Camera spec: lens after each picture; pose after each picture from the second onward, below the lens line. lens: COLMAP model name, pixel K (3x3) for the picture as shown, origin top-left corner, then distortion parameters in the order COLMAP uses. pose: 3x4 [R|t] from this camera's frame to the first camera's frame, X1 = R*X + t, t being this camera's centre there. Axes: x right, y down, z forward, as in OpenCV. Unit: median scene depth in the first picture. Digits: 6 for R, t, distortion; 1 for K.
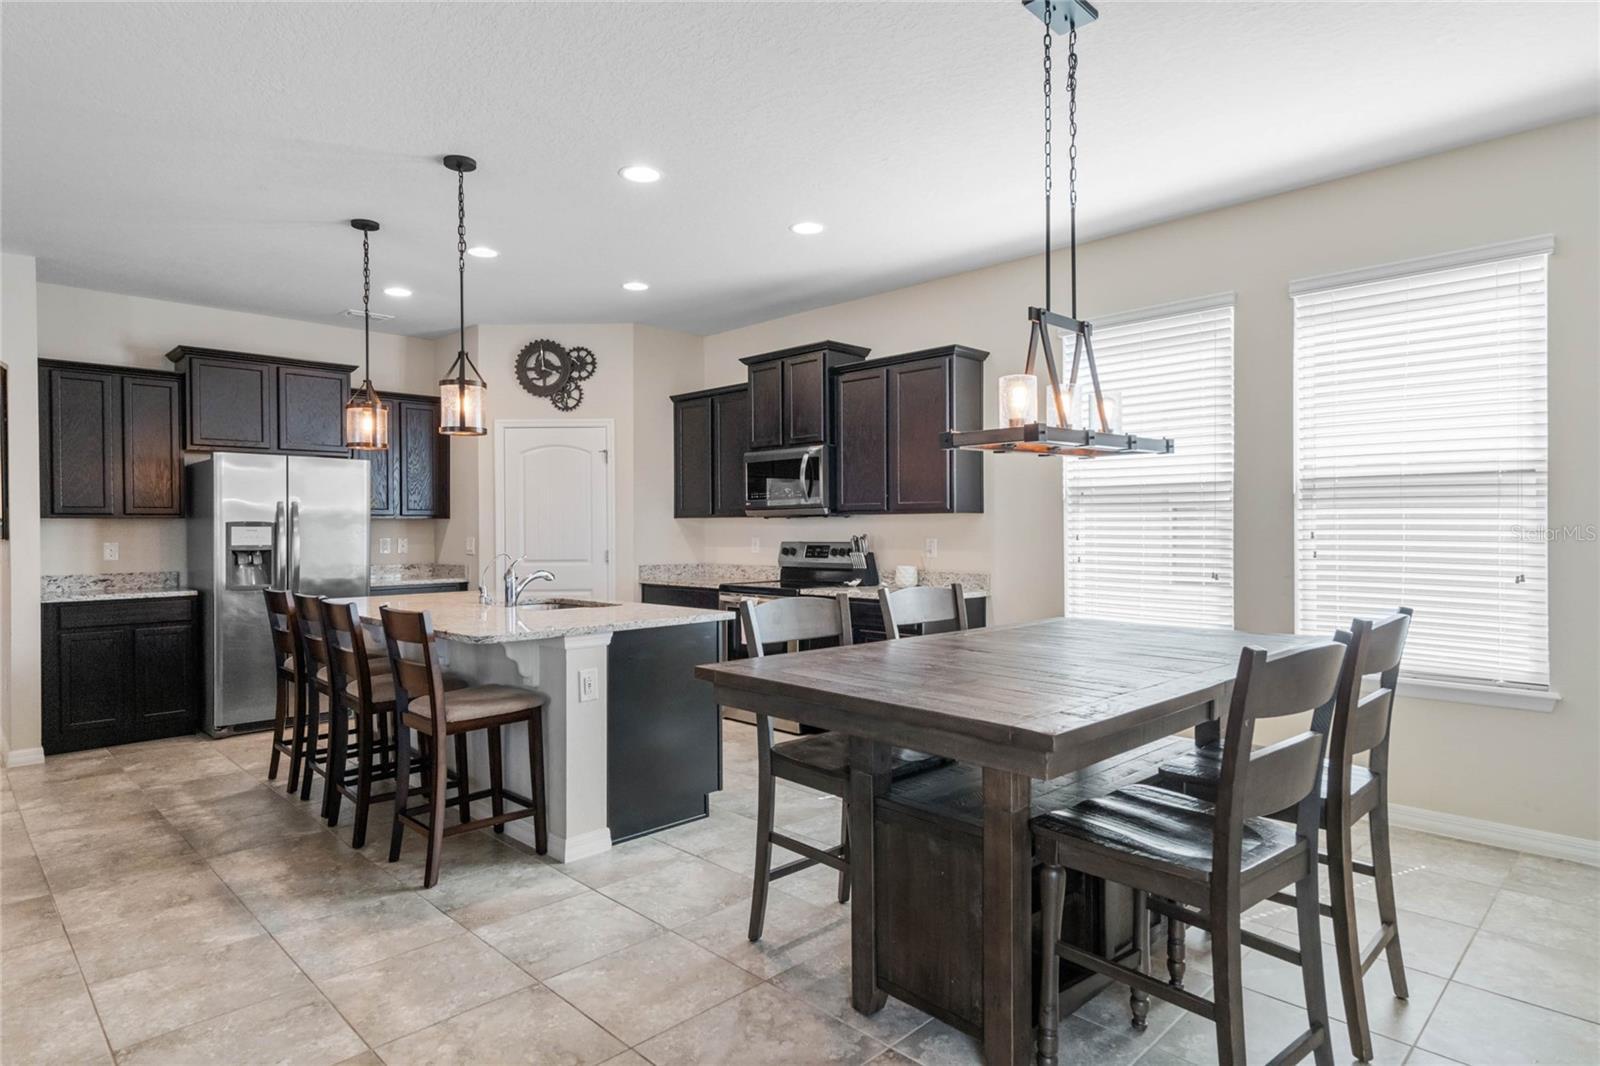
lens RADIAL K [[879.1, 0, 801.2], [0, 879.1, 530.2], [0, 0, 1]] dist [0.004433, 0.000618]
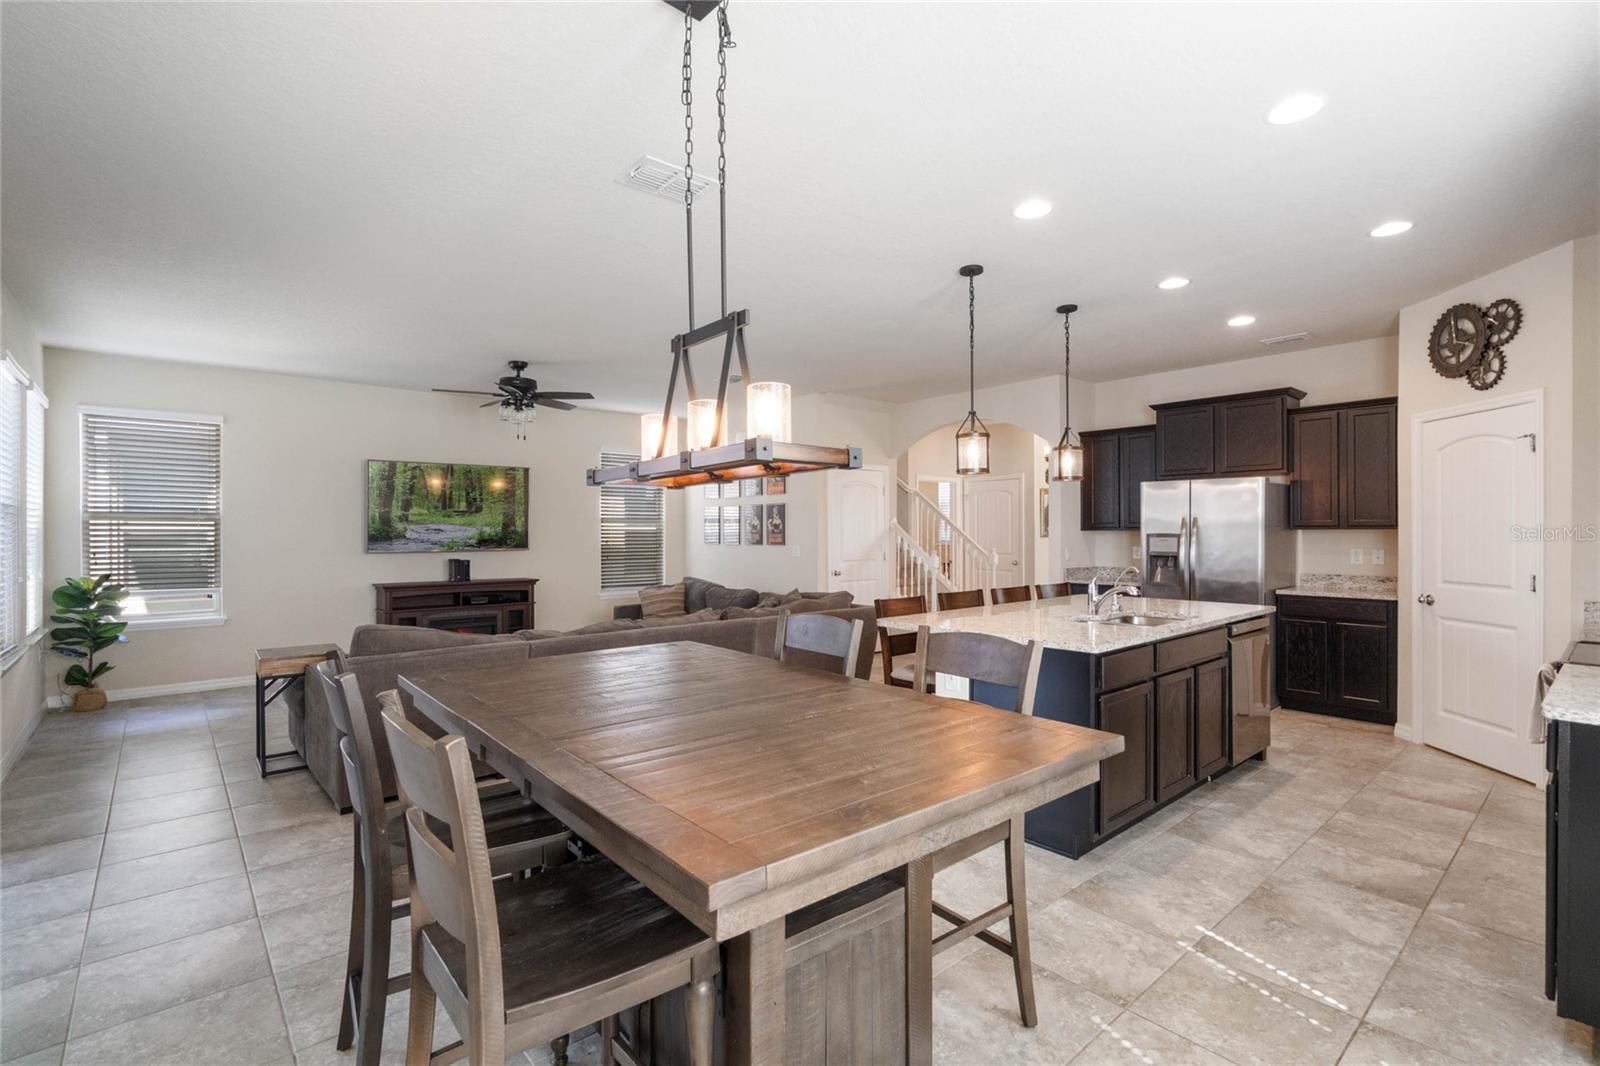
lens RADIAL K [[730.7, 0, 807.8], [0, 730.7, 533.2], [0, 0, 1]] dist [-0.001364, 0.000146]
pose [[-0.063549, 0.009326, -0.997935, 0.435664], [-0.000621, 0.999956, 0.009384, -0.017093], [0.997979, 0.001216, -0.063541, 0.486664]]
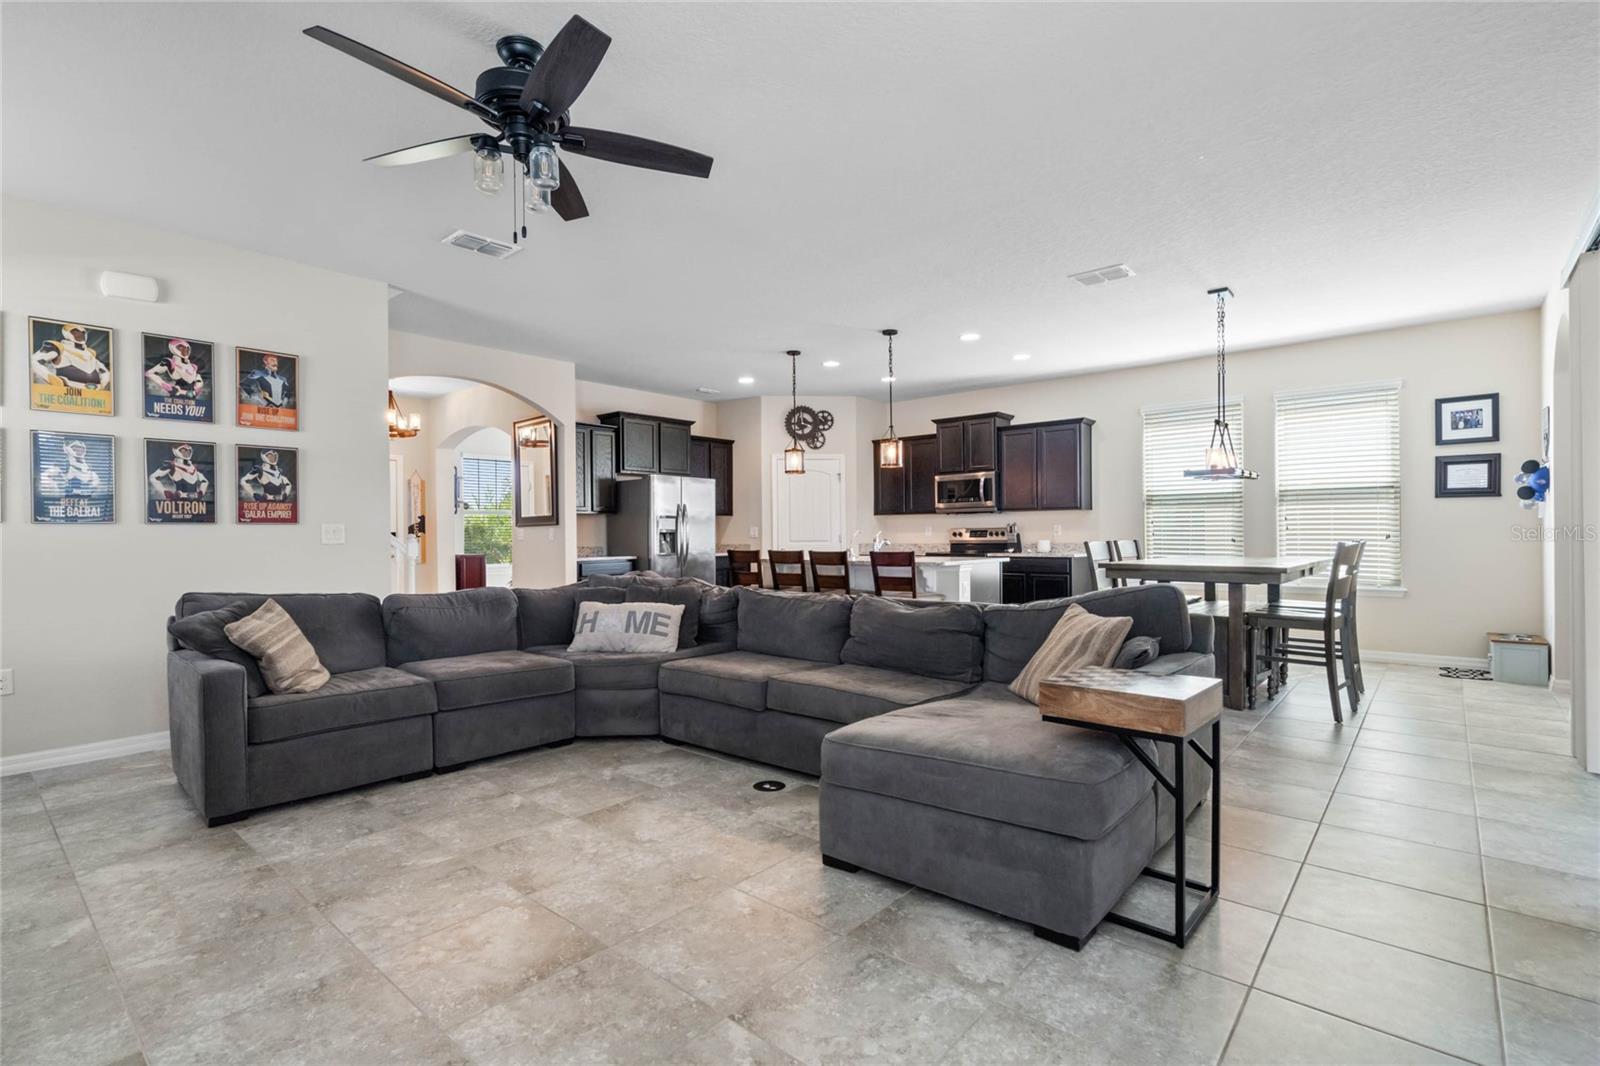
lens RADIAL K [[730.7, 0, 807.0], [0, 730.7, 534.9], [0, 0, 1]] dist [-0.001364, 0.000146]
pose [[0.997586, -0.001628, 0.069416, -0.405747], [0.001873, 0.999992, -0.003470, 0.030296], [-0.069410, 0.003592, 0.997582, -0.381377]]
